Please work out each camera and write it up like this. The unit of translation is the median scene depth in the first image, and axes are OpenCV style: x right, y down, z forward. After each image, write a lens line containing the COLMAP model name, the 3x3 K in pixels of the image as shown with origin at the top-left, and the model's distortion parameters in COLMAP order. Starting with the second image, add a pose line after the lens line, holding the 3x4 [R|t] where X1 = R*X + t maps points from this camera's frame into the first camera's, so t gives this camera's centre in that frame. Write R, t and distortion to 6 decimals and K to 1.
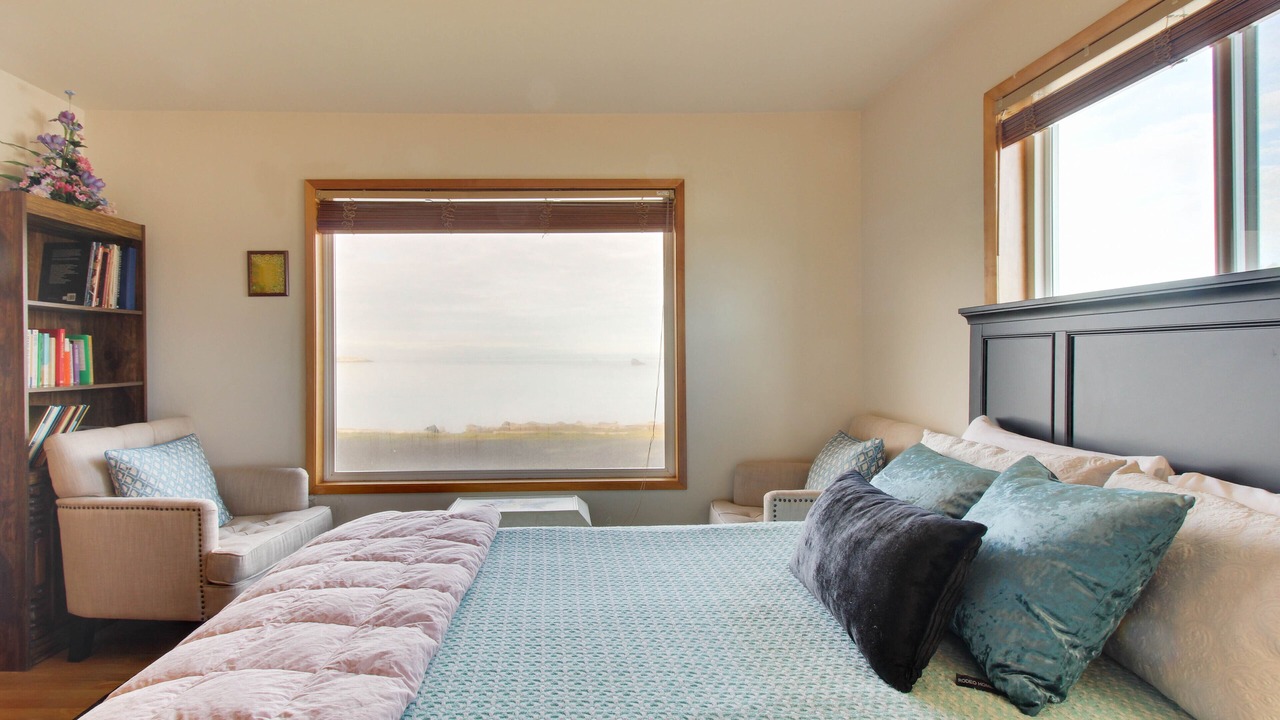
lens RADIAL K [[583.2, 0, 640.4], [0, 583.2, 359.2], [0, 0, 1]] dist [0.025636, -0.012315]
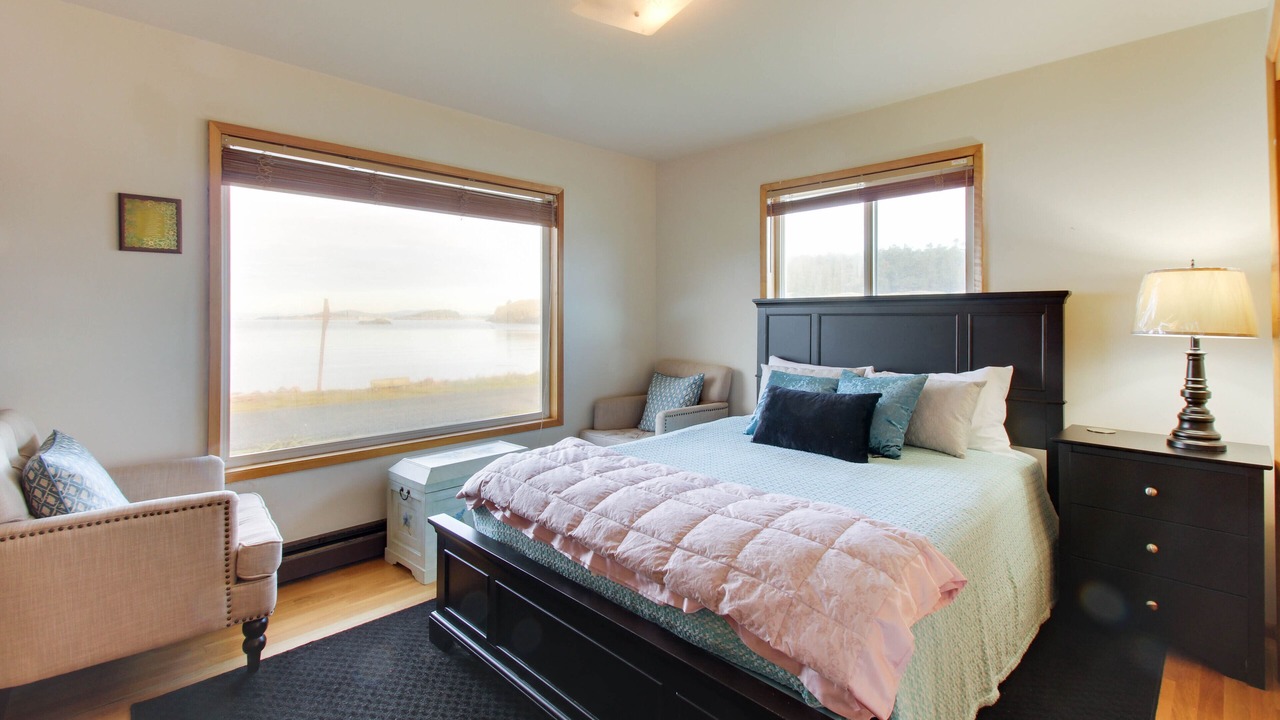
lens RADIAL K [[583.2, 0, 595.6], [0, 583.2, 322.7], [0, 0, 1]] dist [0.025636, -0.012315]
pose [[0.735942, -0.003402, 0.677036, -0.879961], [-0.001857, 0.999973, 0.007043, -0.019627], [-0.677042, -0.006441, 0.735916, -0.019841]]
